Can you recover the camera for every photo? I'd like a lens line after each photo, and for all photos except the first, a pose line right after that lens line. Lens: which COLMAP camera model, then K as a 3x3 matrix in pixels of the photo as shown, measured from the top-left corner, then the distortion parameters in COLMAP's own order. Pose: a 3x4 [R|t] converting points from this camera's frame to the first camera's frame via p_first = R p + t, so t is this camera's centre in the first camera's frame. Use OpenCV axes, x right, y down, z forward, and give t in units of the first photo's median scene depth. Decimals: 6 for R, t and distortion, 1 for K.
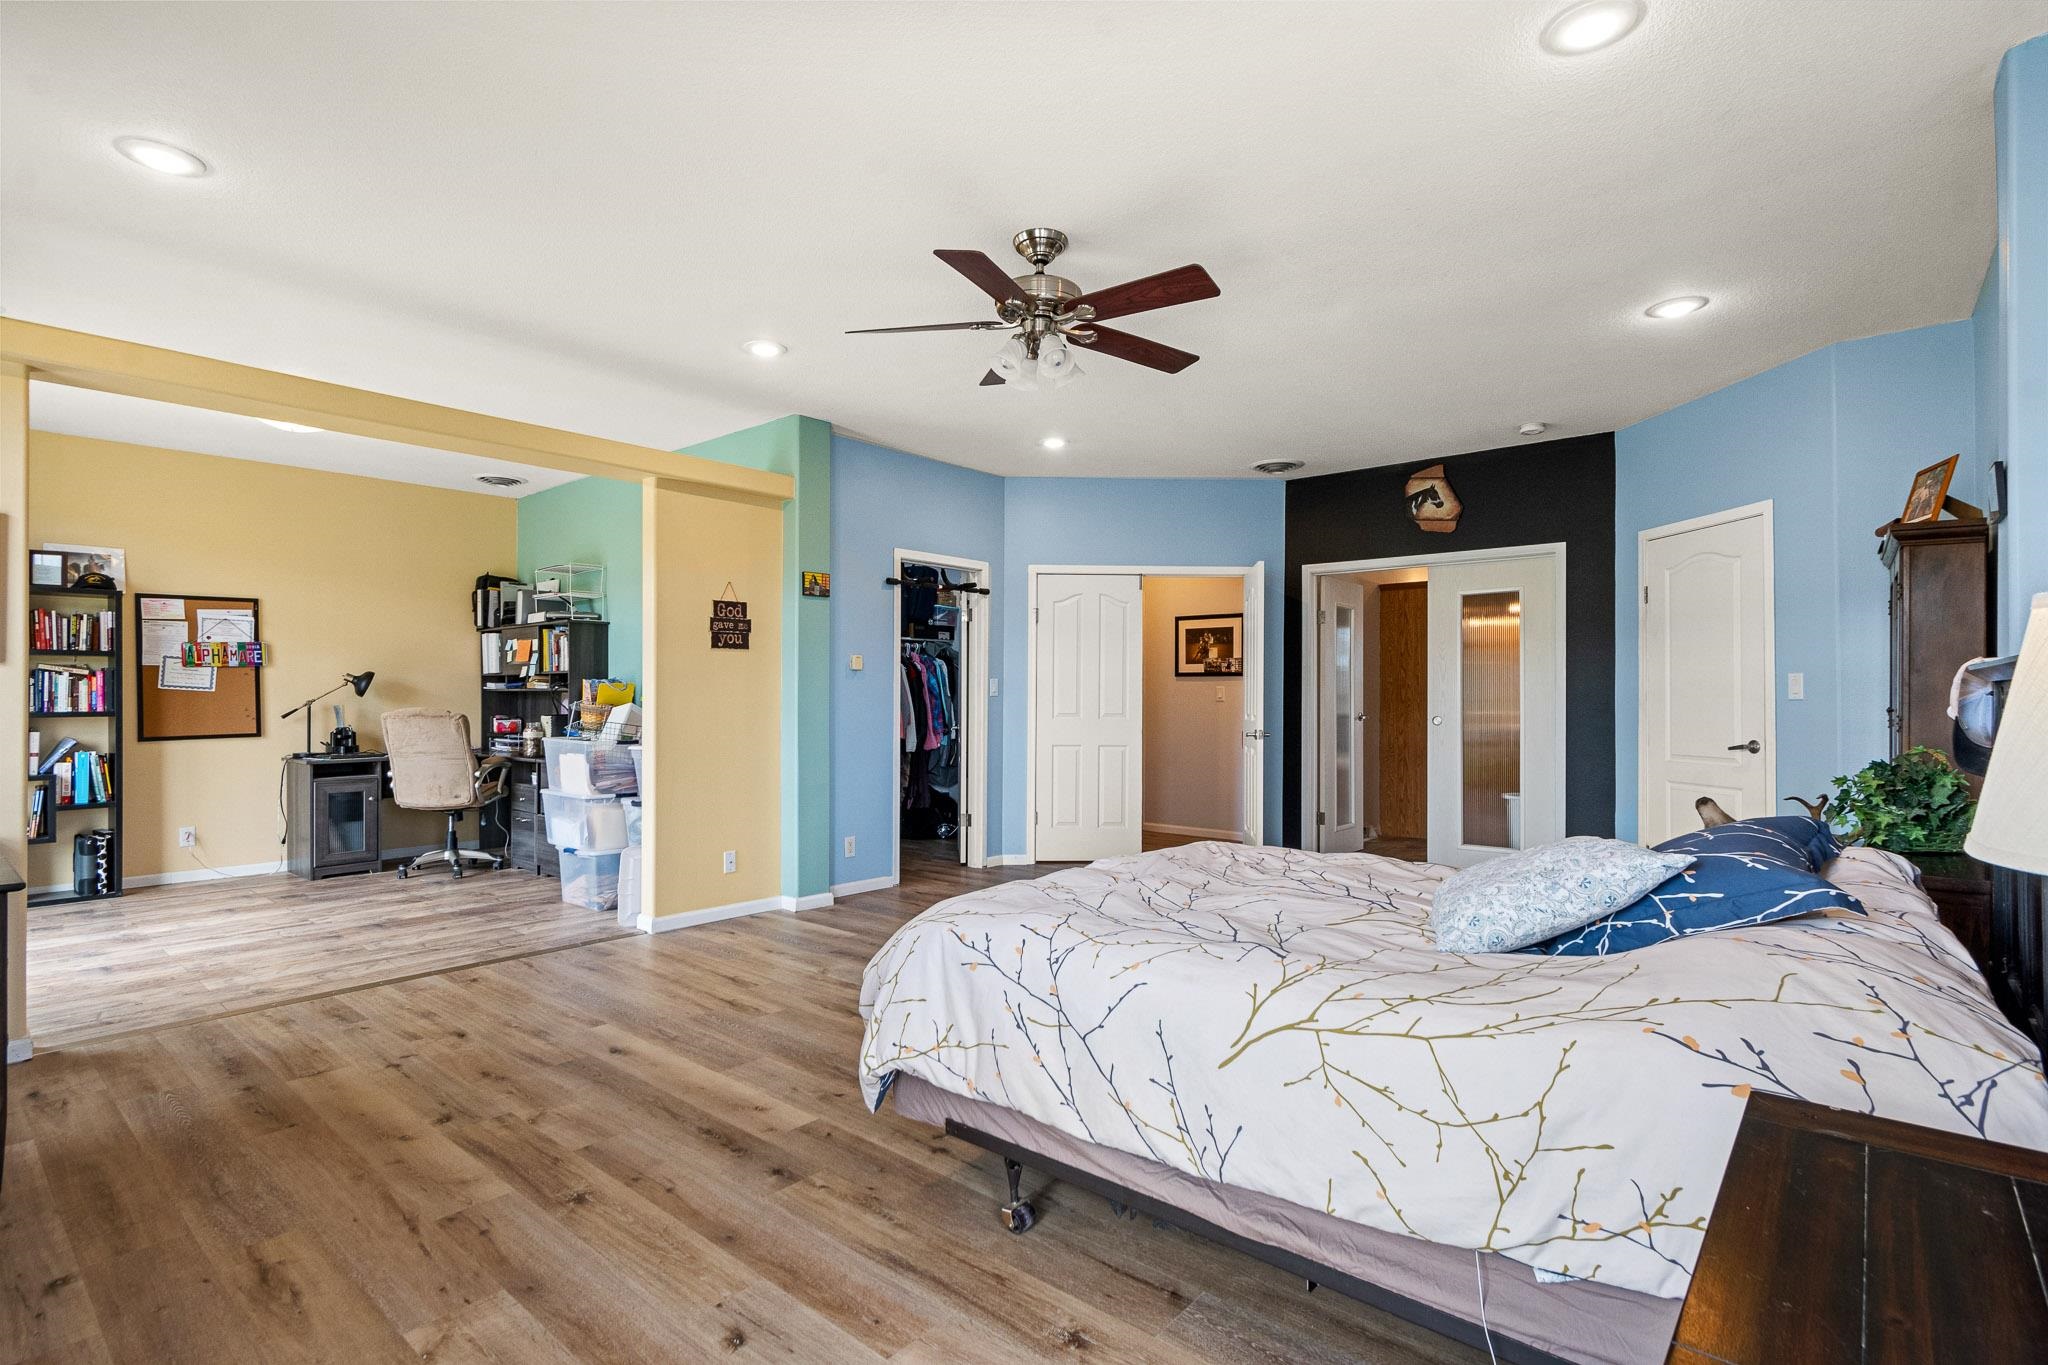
lens RADIAL K [[965.6, 0, 1014.0], [0, 965.6, 695.5], [0, 0, 1]] dist [-0.001329, -0.000135]
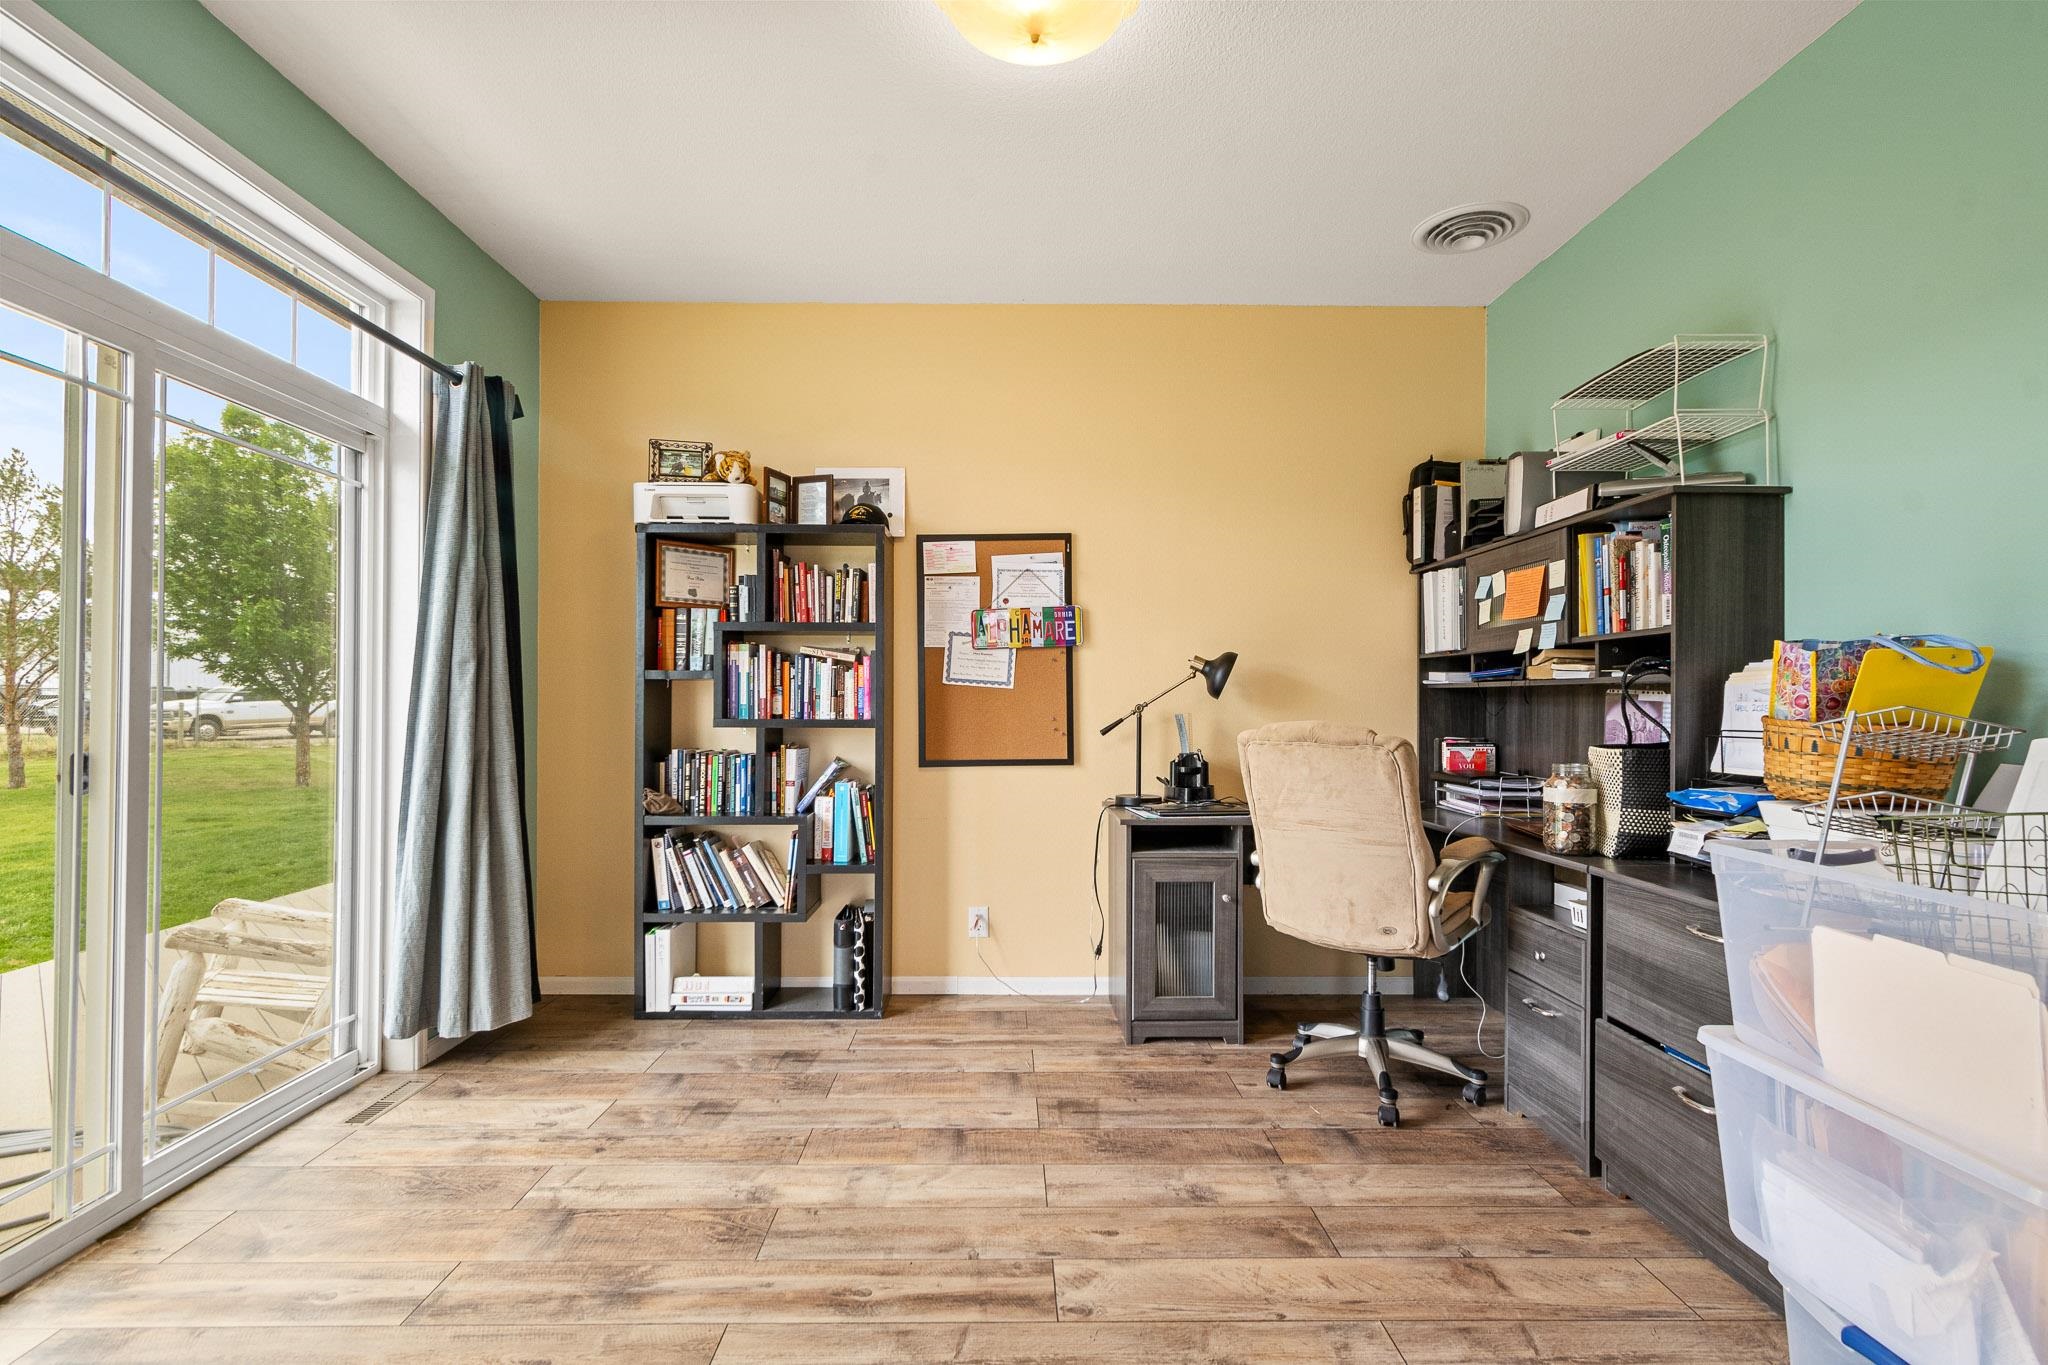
lens RADIAL K [[965.6, 0, 1018.2], [0, 965.6, 691.9], [0, 0, 1]] dist [-0.001329, -0.000135]
pose [[0.659372, -0.004876, -0.751801, -0.356654], [-0.005174, 0.999926, -0.011023, 0.004473], [0.751799, 0.011158, 0.659298, 0.583121]]
